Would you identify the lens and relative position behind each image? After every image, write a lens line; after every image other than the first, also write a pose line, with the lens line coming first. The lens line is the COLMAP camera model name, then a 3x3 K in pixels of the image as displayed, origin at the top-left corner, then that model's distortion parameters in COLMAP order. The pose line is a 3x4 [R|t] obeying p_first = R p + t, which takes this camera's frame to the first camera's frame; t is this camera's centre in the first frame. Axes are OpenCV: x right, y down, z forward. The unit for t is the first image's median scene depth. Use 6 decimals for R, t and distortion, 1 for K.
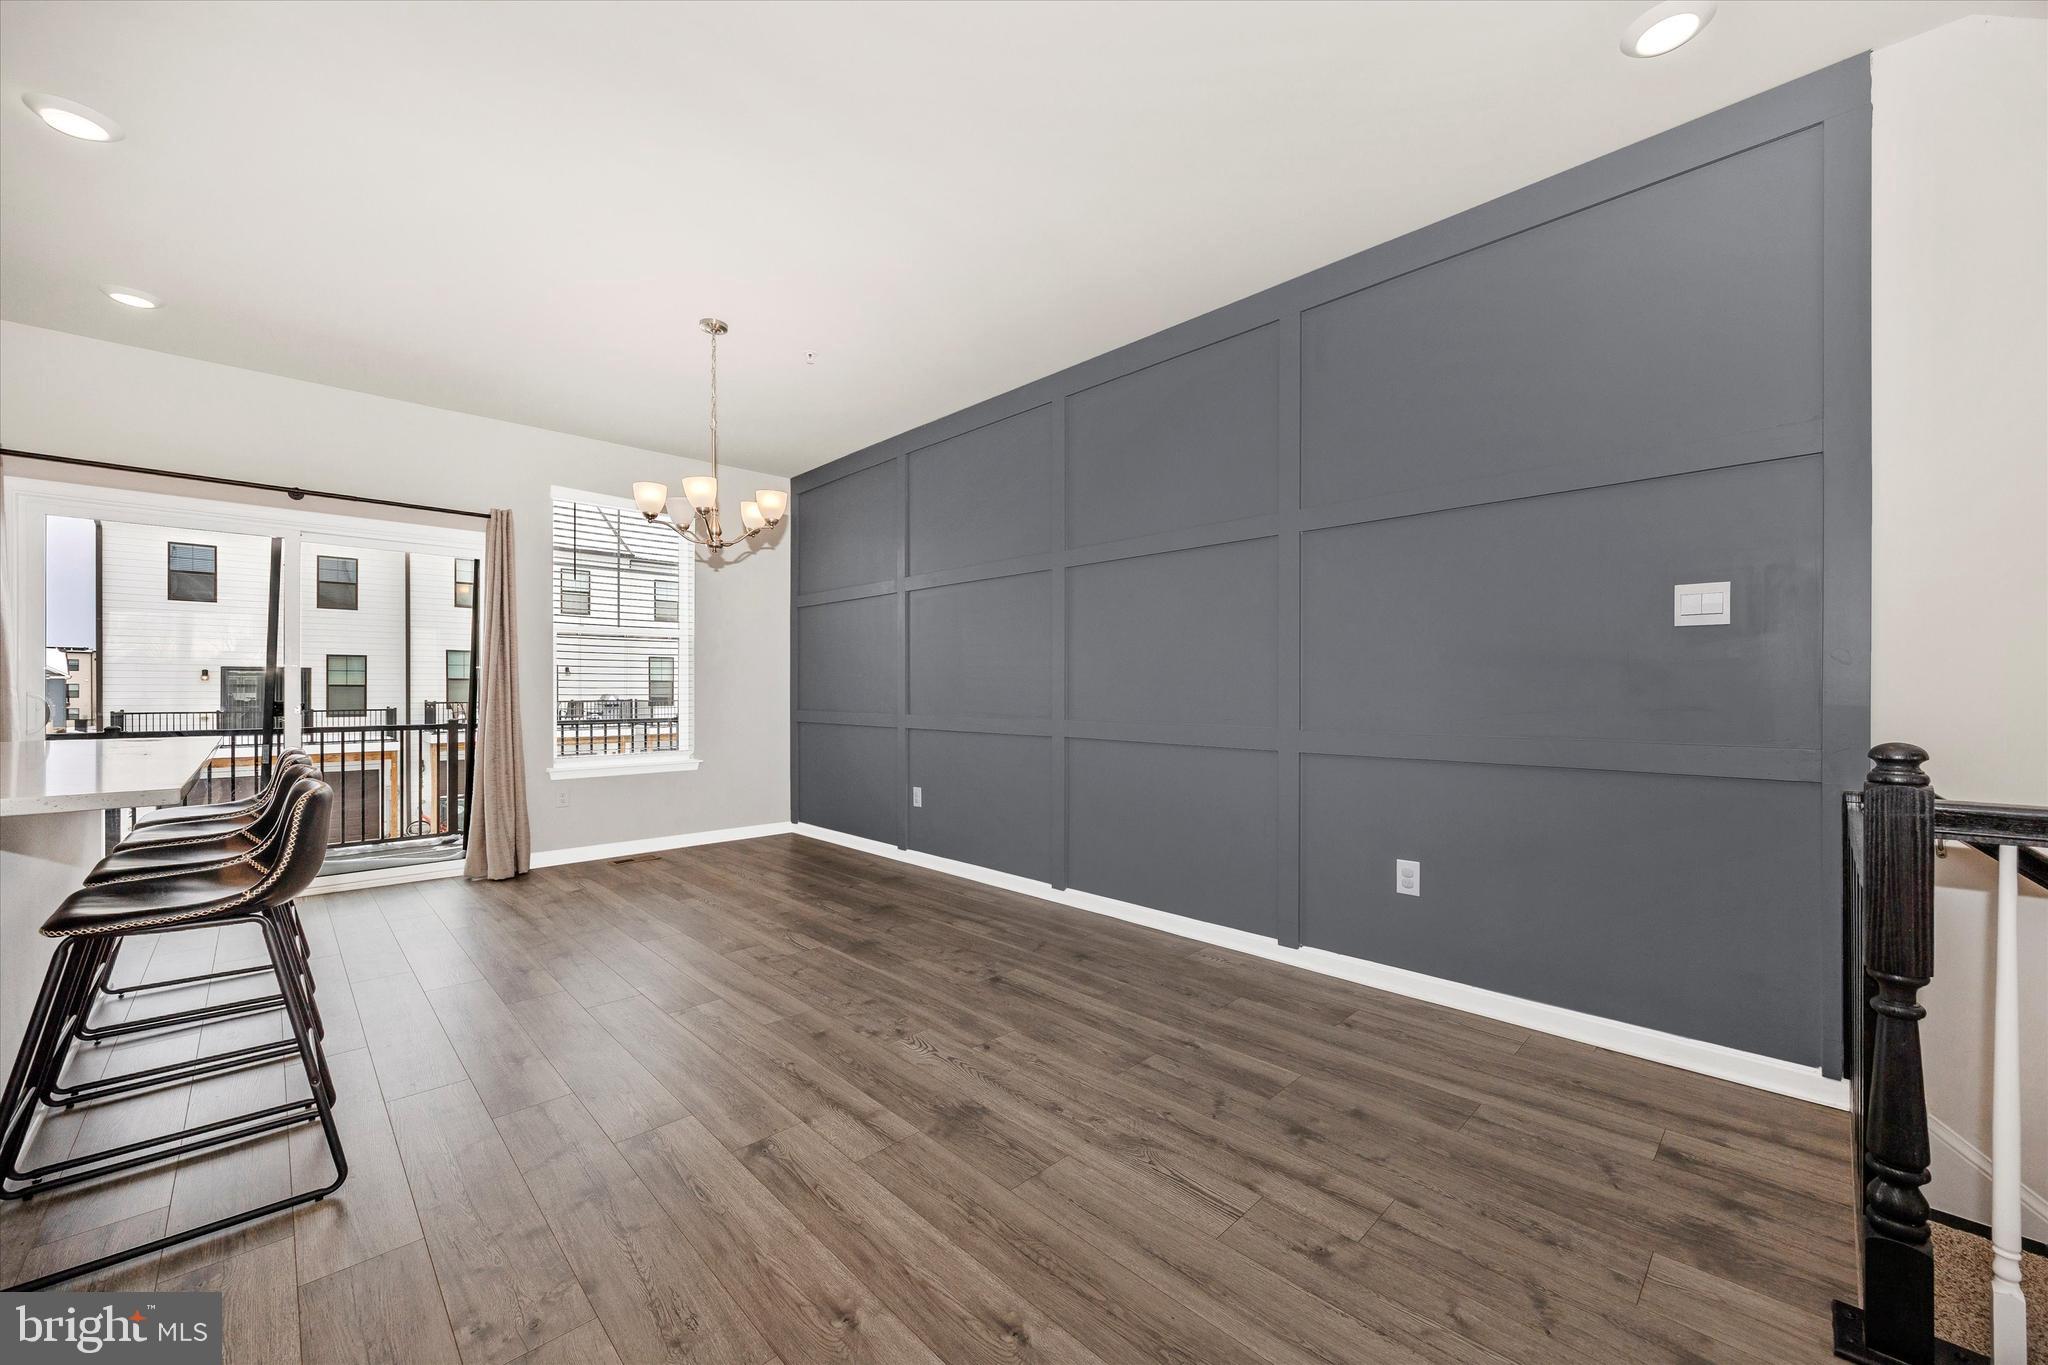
lens RADIAL K [[790.2, 0, 1039.2], [0, 790.2, 691.4], [0, 0, 1]] dist [-0.002898, 0.000074]
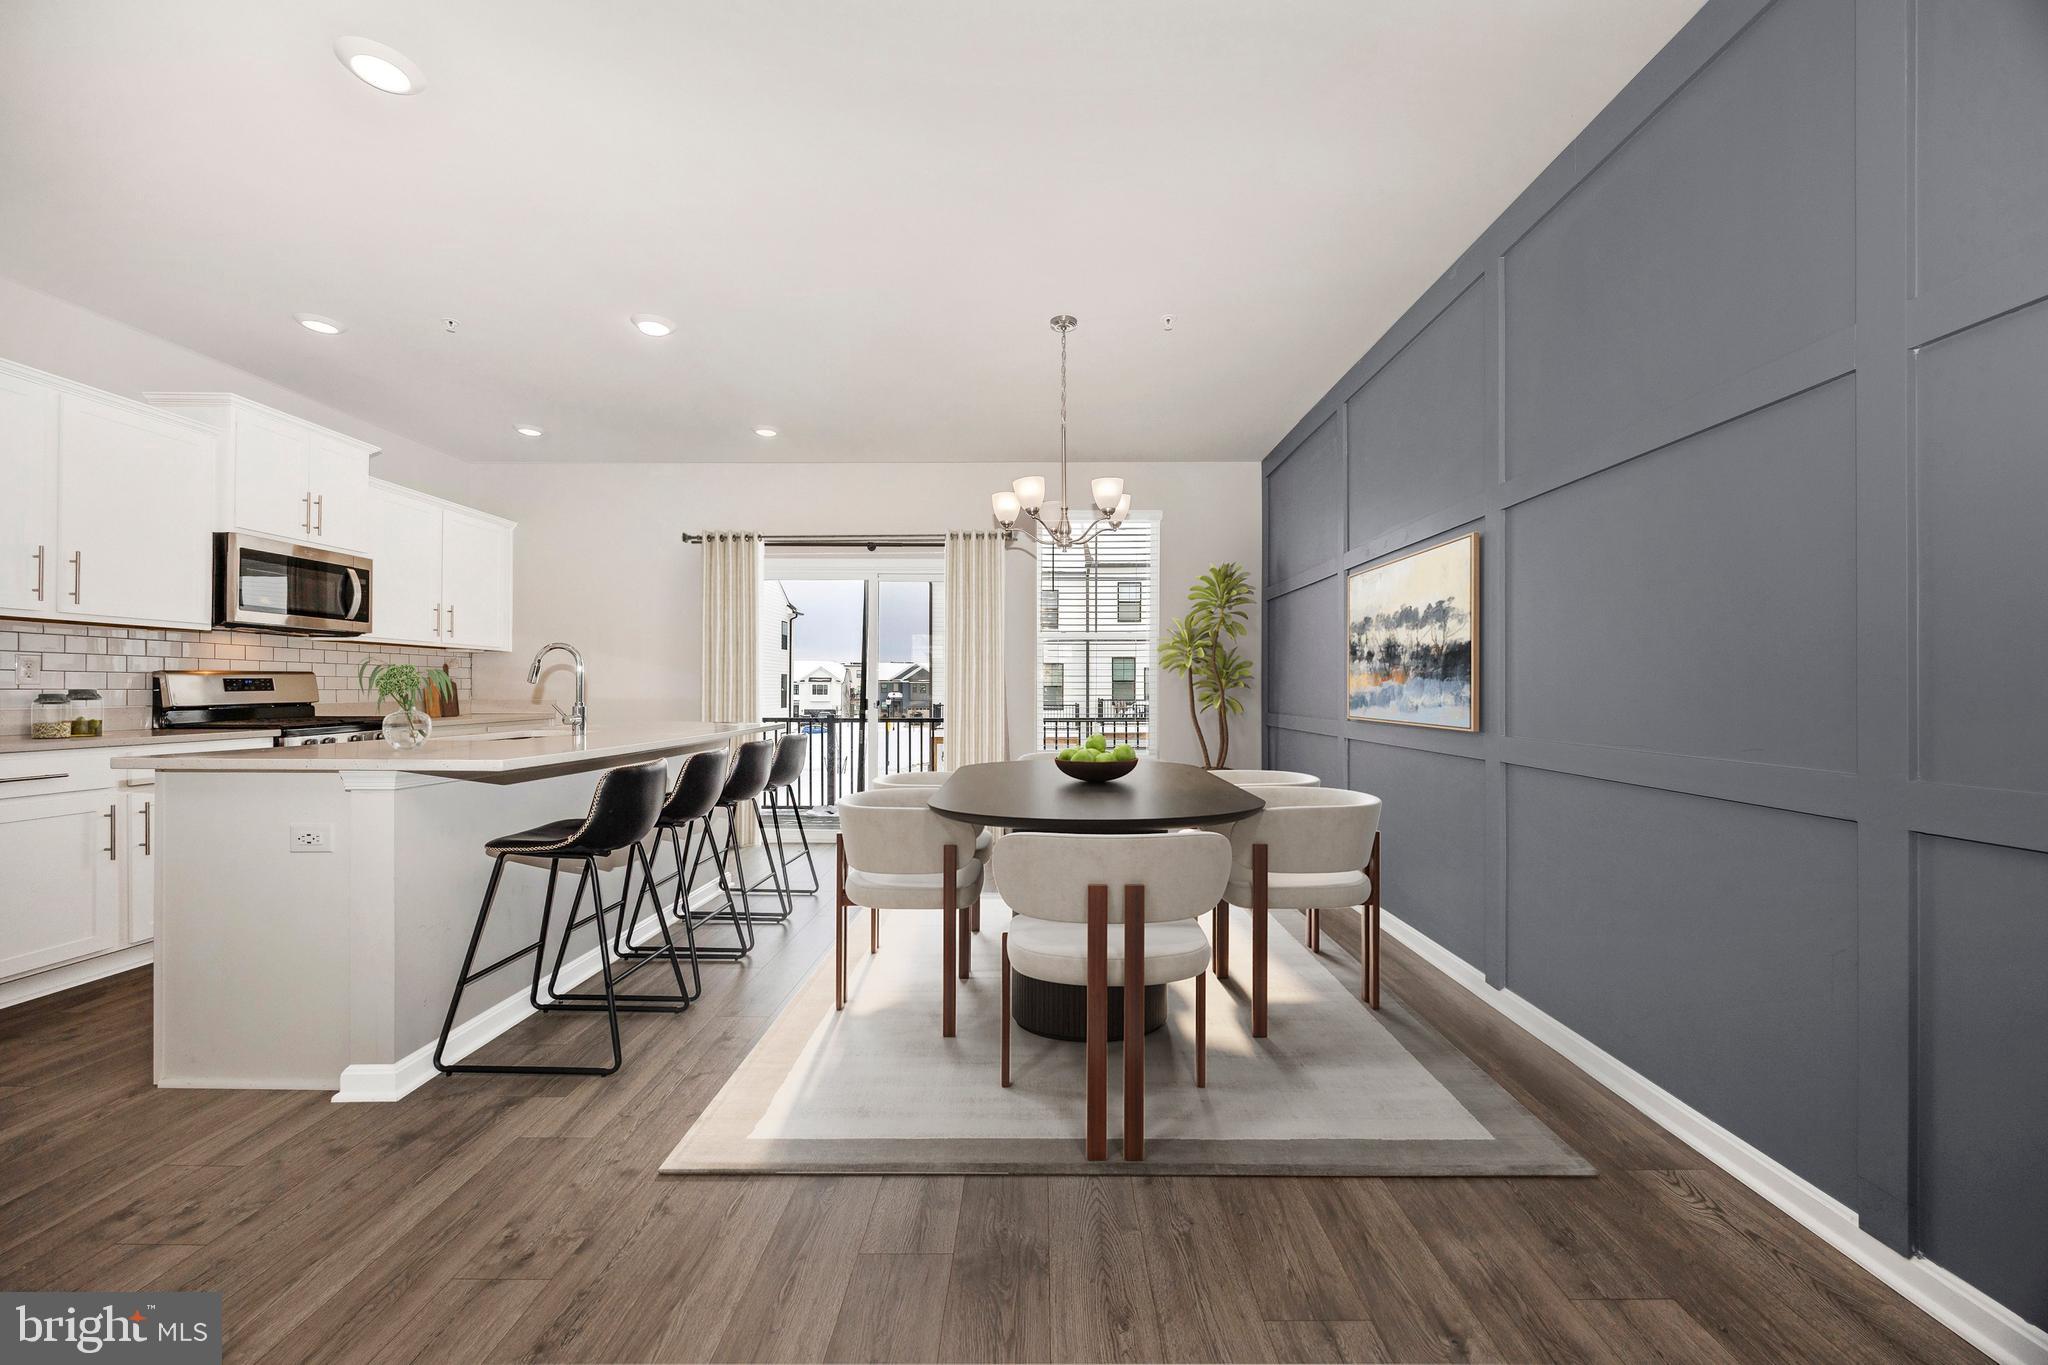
lens RADIAL K [[790.2, 0, 1033.7], [0, 790.2, 686.0], [0, 0, 1]] dist [-0.002898, 0.000074]
pose [[0.704857, -0.002281, -0.709345, 0.258983], [-0.002814, 0.999978, -0.006012, -0.001865], [0.709343, 0.006234, 0.704836, 0.278777]]
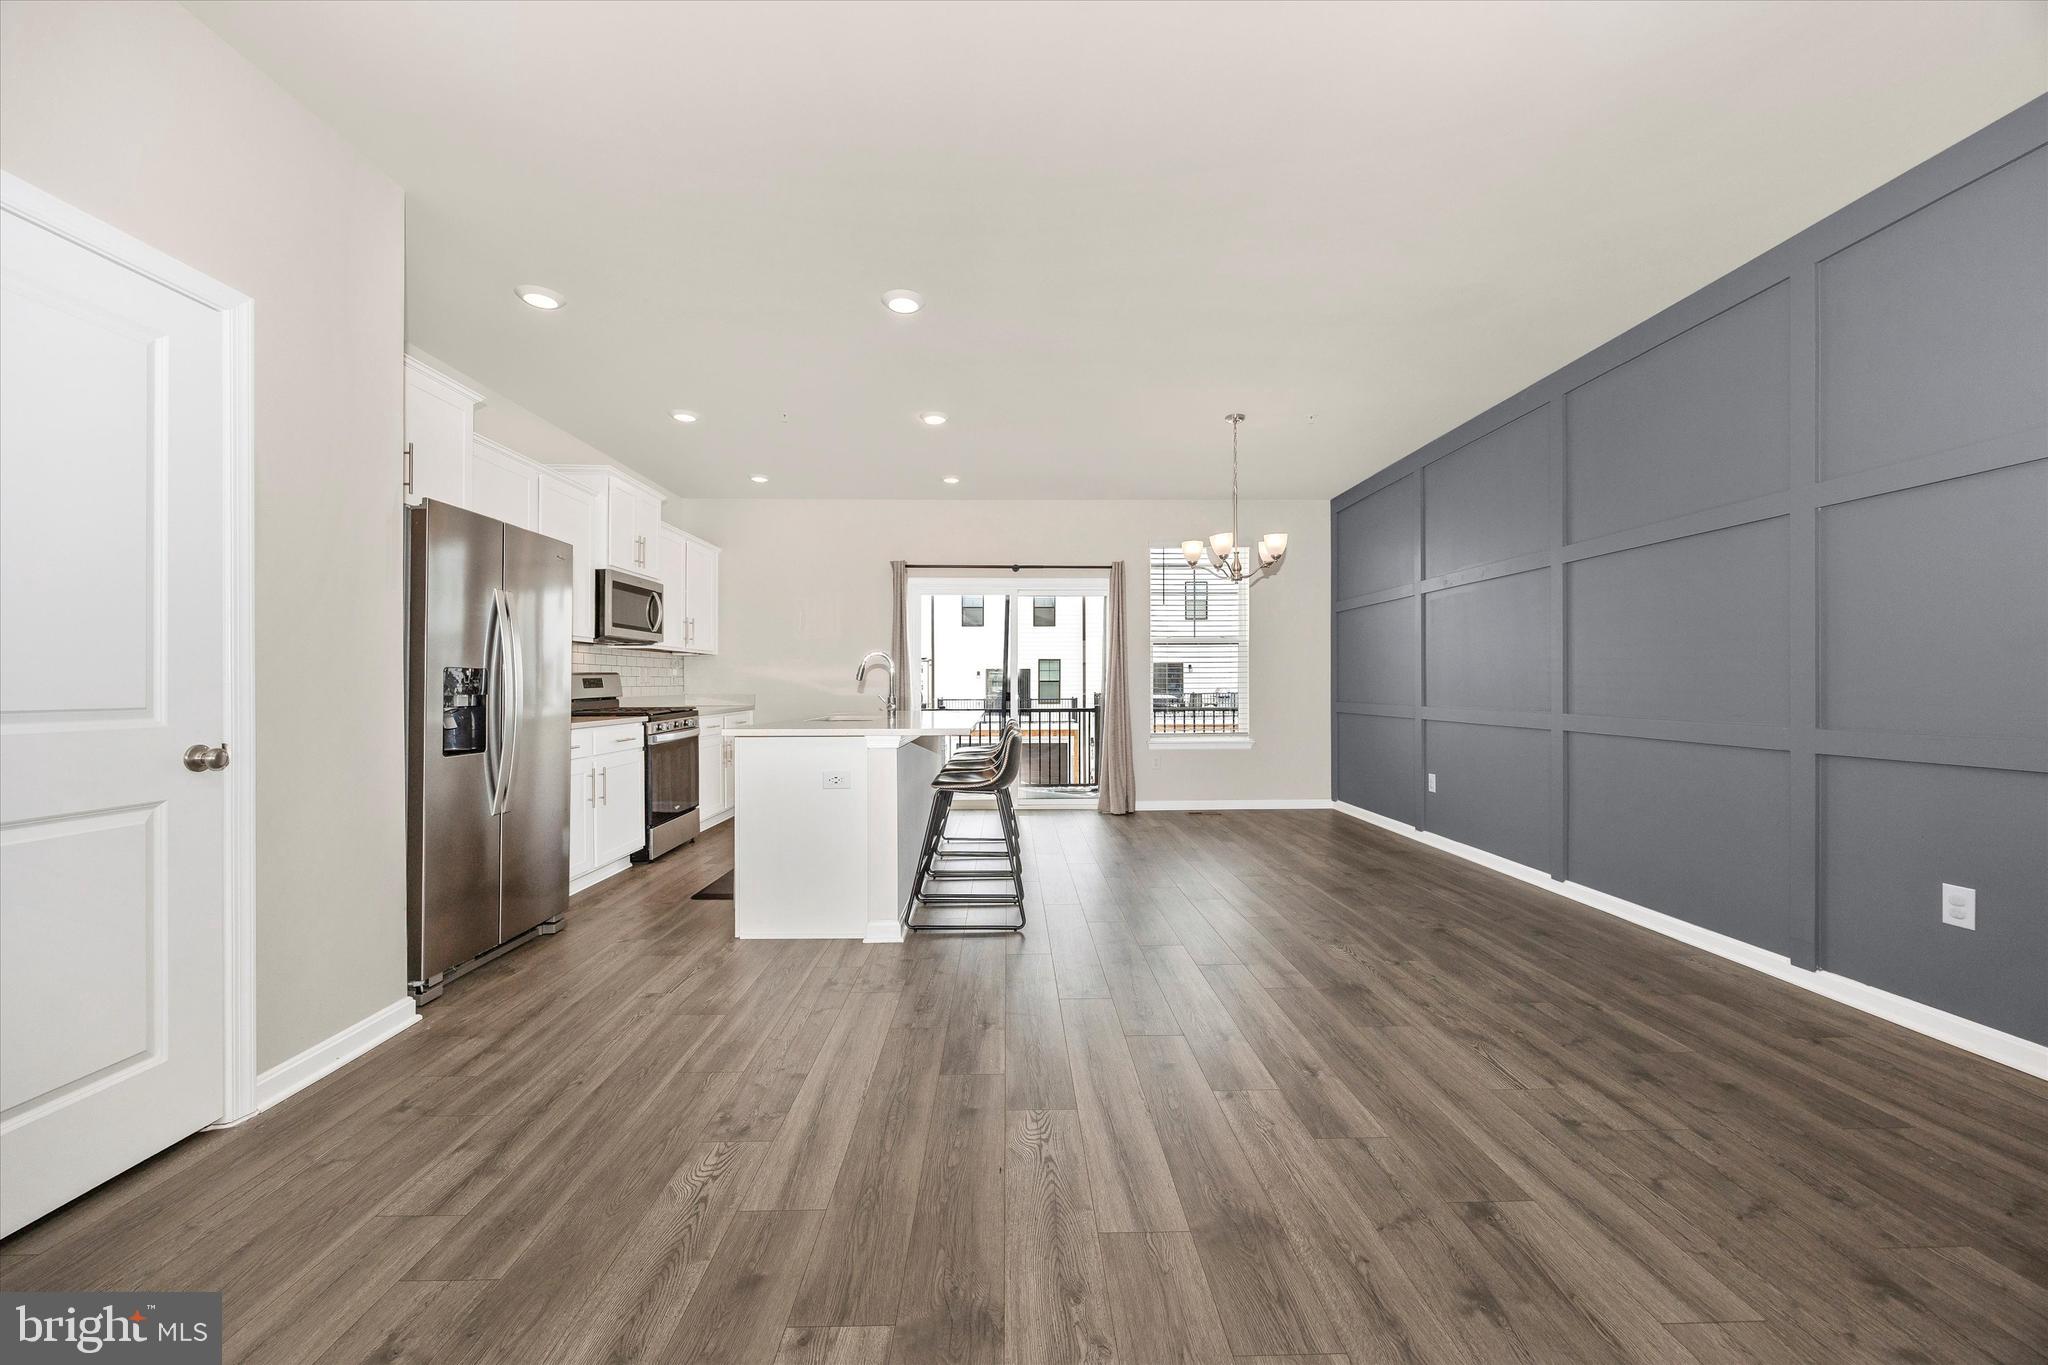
lens RADIAL K [[790.2, 0, 1016.9], [0, 790.2, 684.5], [0, 0, 1]] dist [-0.002898, 0.000074]
pose [[0.720670, -0.001572, -0.693276, 0.259691], [0.001484, 0.999999, -0.000725, -0.002034], [0.693276, -0.000507, 0.720672, -0.243054]]
